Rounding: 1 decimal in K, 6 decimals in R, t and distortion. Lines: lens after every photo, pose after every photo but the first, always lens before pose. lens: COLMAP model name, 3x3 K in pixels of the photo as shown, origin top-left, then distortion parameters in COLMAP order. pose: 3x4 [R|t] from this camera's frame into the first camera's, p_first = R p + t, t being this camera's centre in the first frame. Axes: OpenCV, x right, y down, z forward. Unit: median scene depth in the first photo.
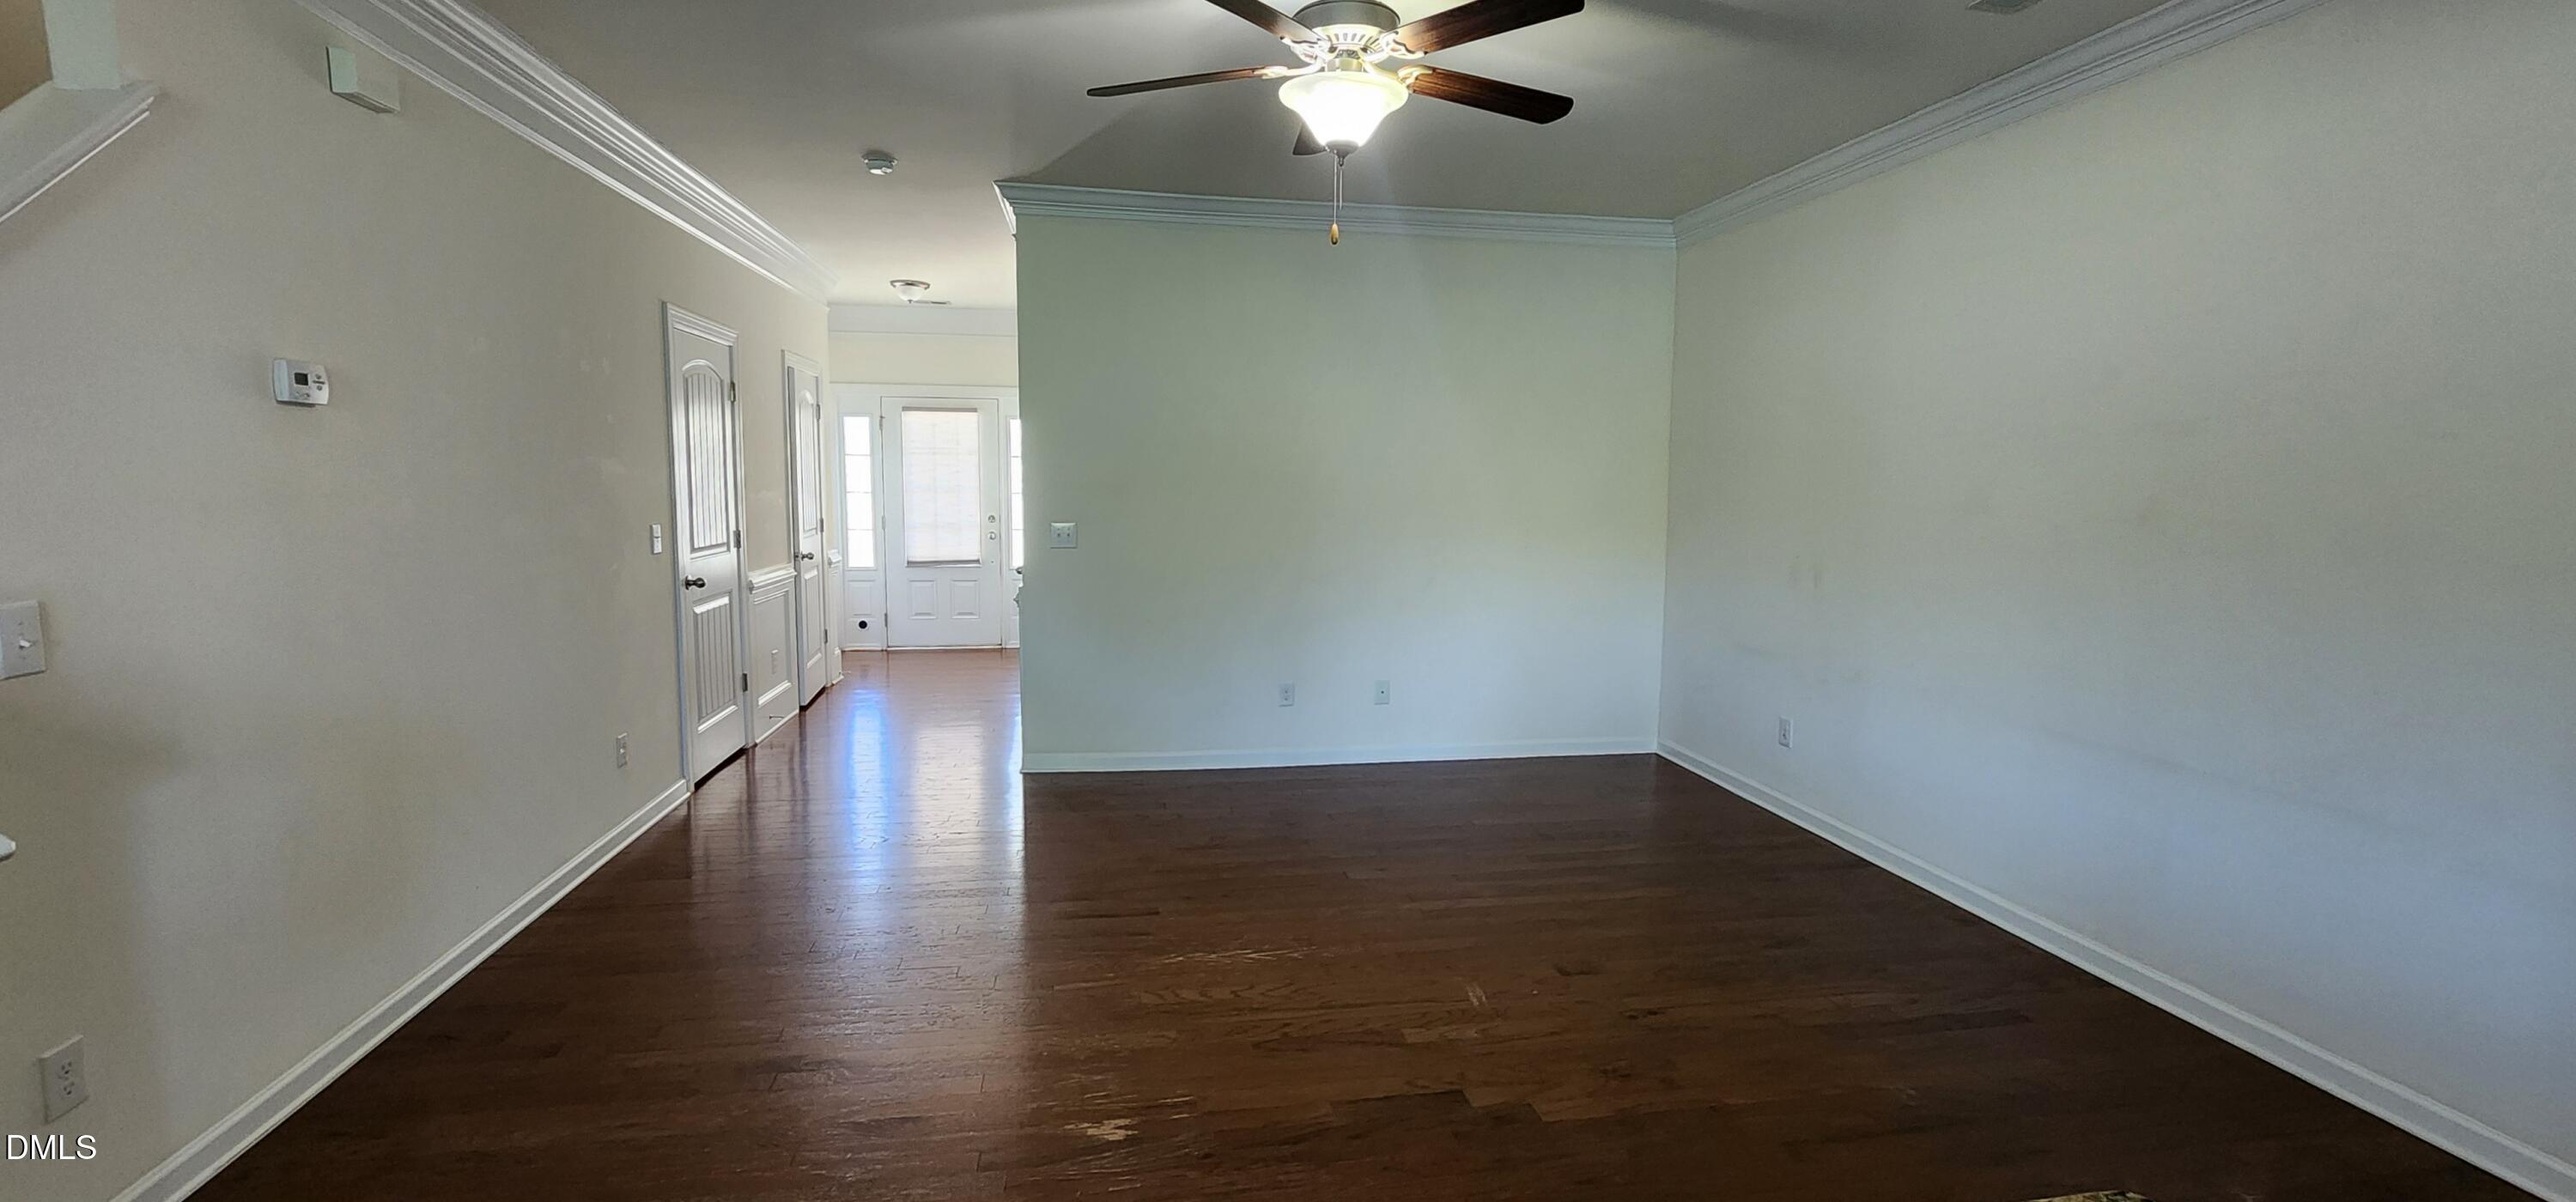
lens RADIAL K [[1111.7, 0, 1288.0], [0, 1111.7, 601.0], [0, 0, 1]] dist [0.014438, 0.000168]
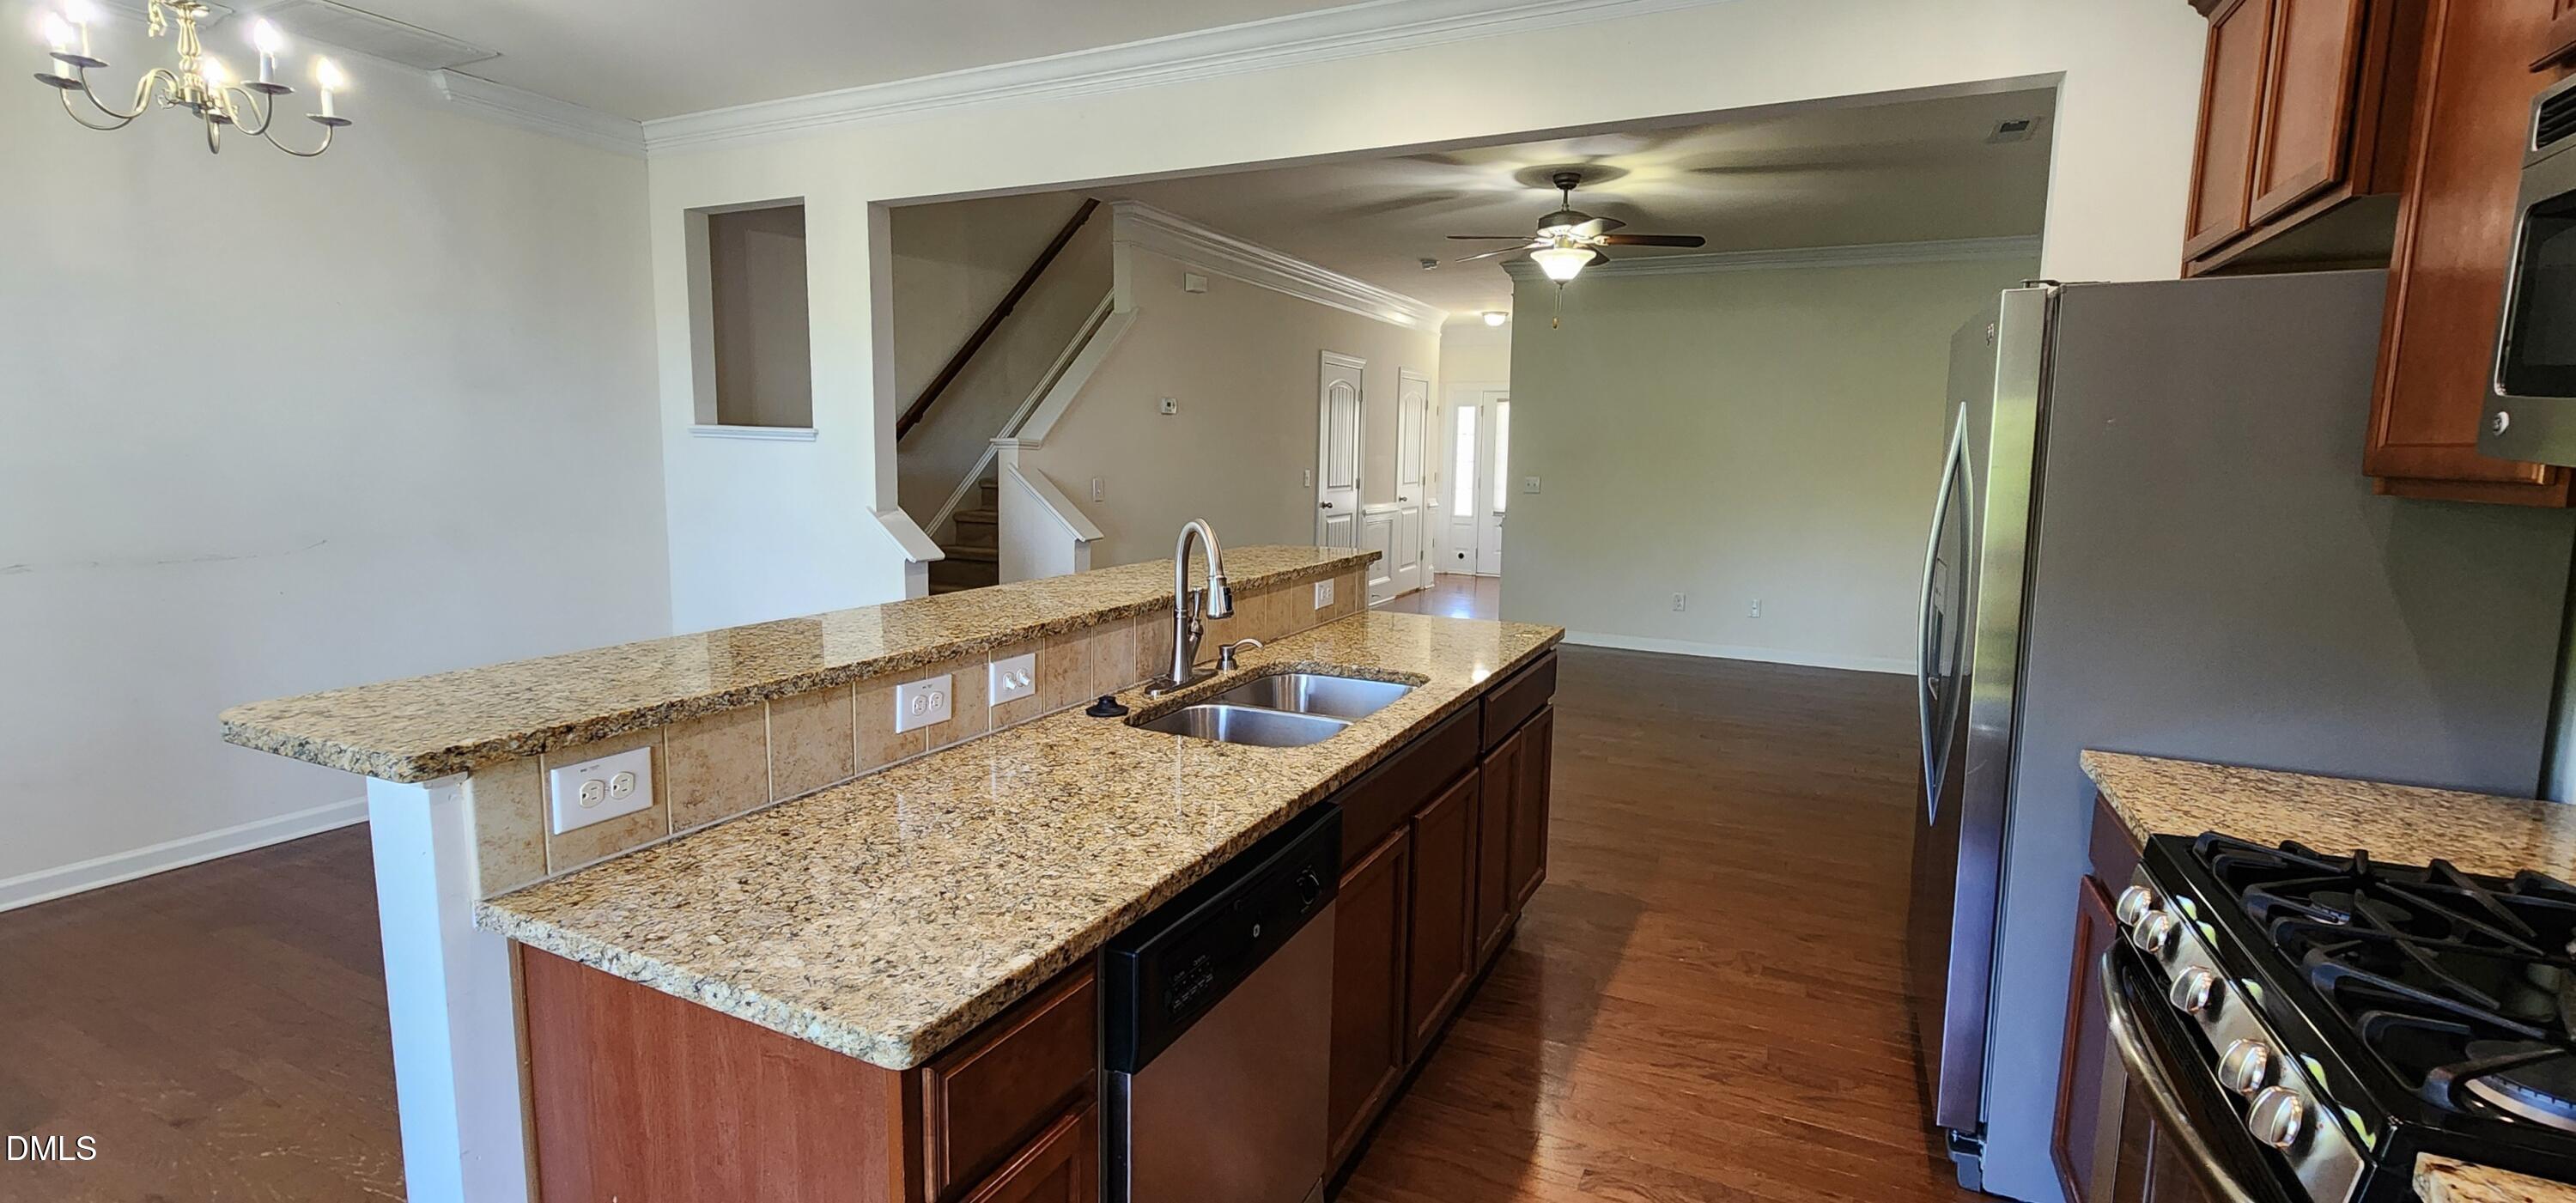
lens RADIAL K [[1111.8, 0, 1288.0], [0, 1111.8, 601.5], [0, 0, 1]] dist [0.014438, 0.000168]
pose [[0.818508, 0.083749, -0.568358, 0.421454], [-0.073681, 0.996450, 0.040718, 0.065870], [0.569751, 0.008549, 0.821773, -0.473411]]
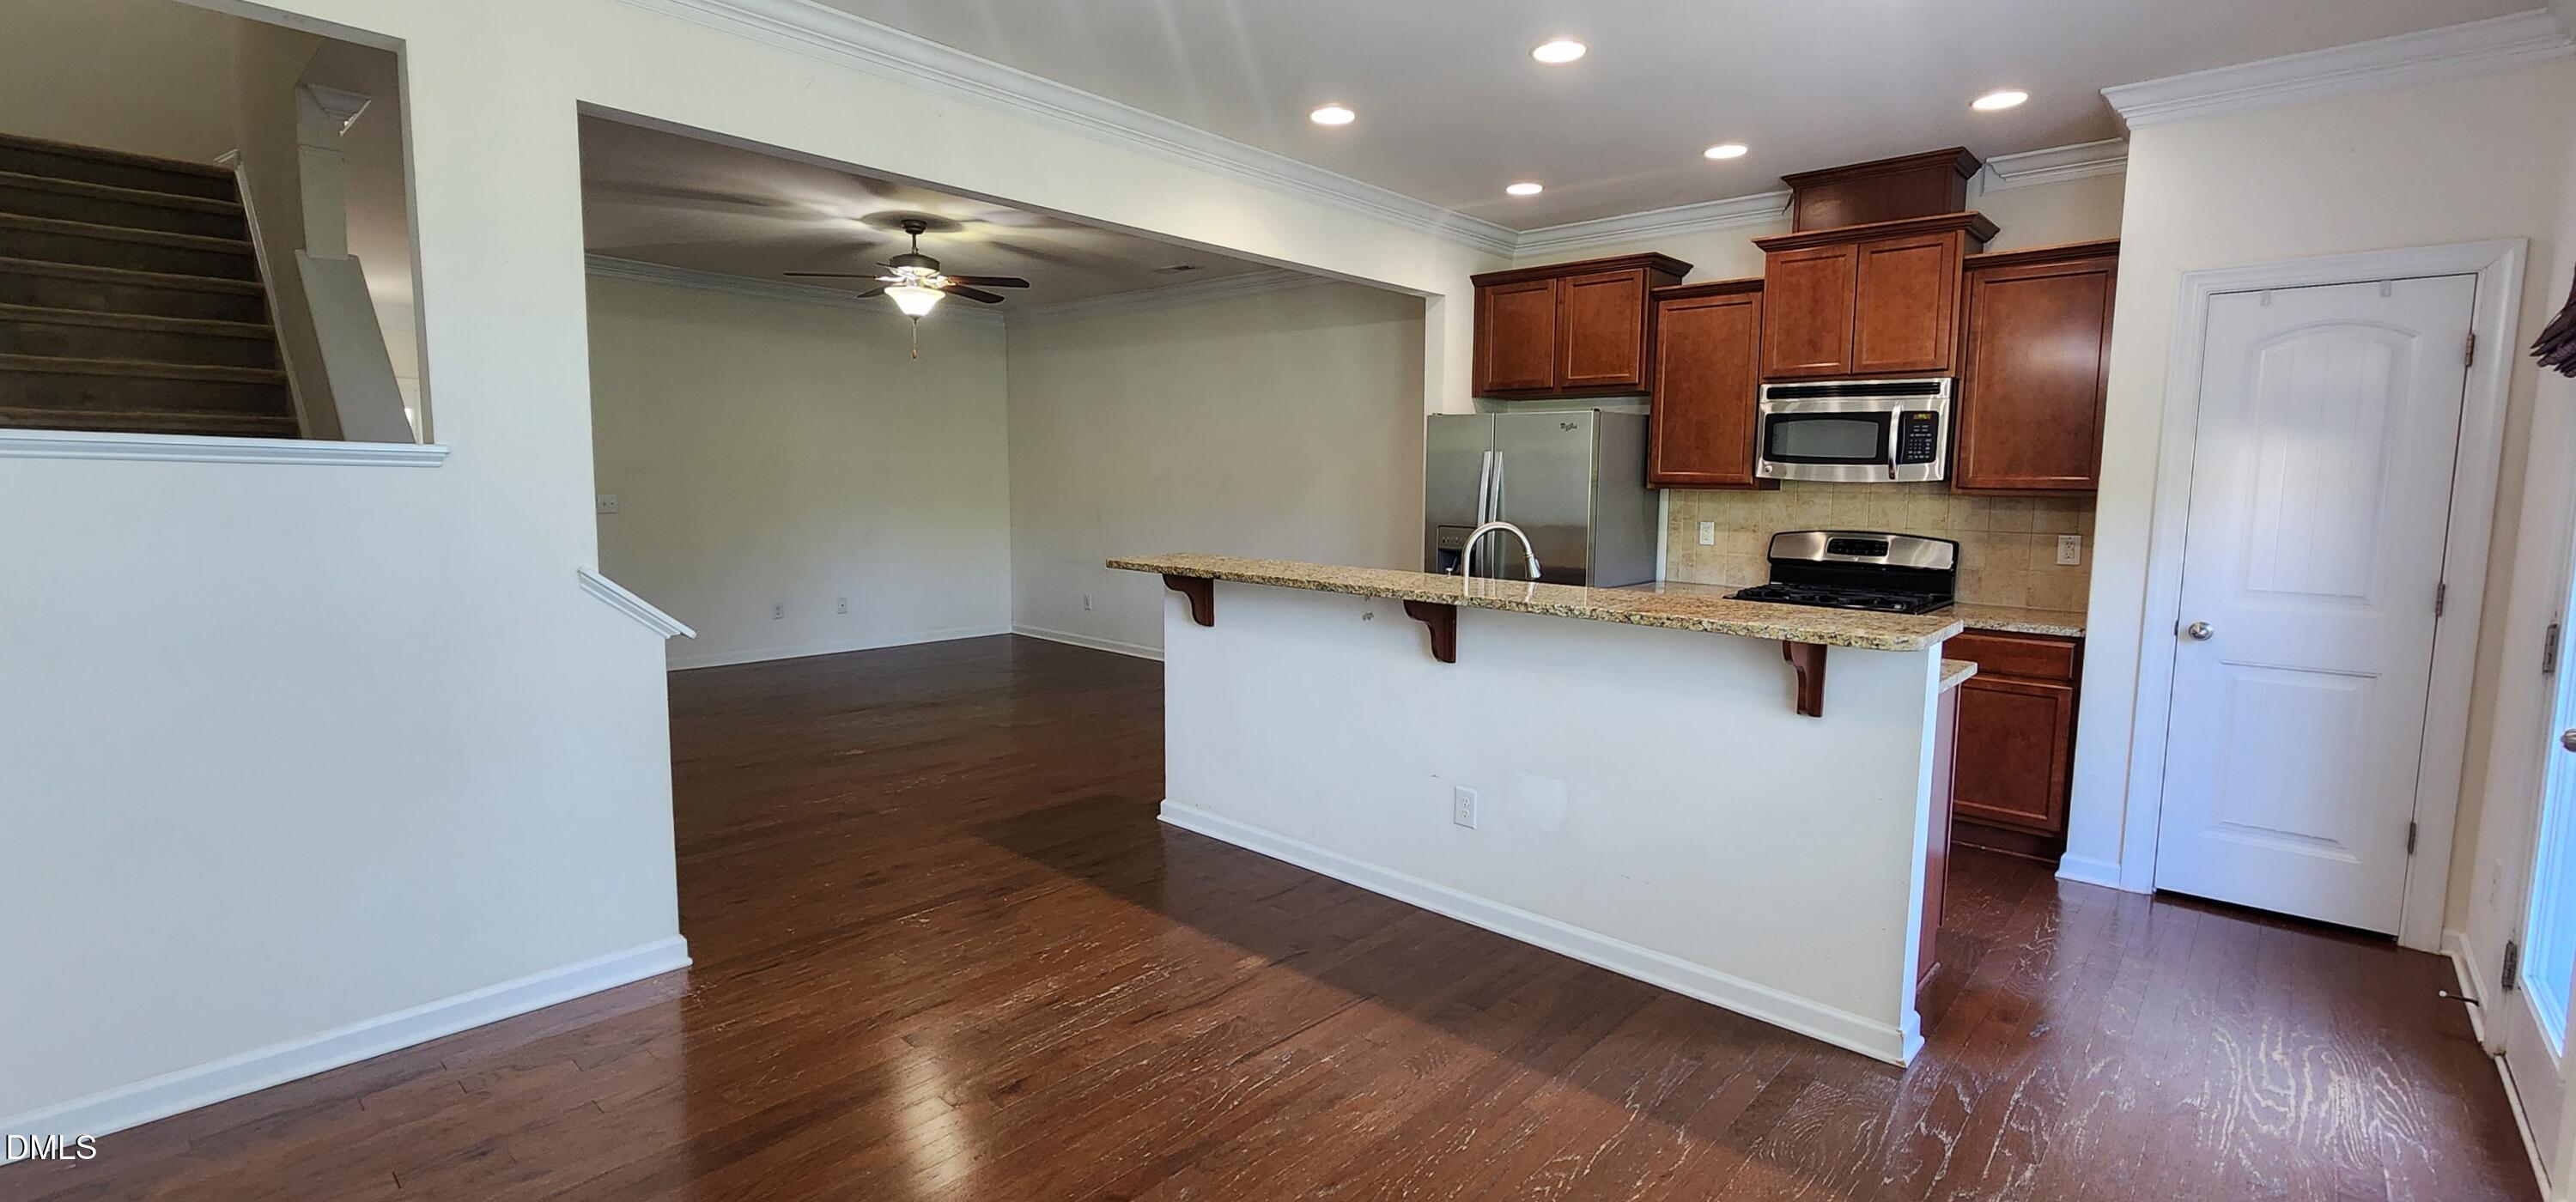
lens RADIAL K [[1111.7, 0, 1288.0], [0, 1111.7, 601.0], [0, 0, 1]] dist [0.014438, 0.000168]
pose [[0.785401, -0.061334, 0.615941, -0.383358], [0.056791, 0.998022, 0.026965, 0.069691], [-0.616376, 0.013802, 0.787331, -0.595017]]
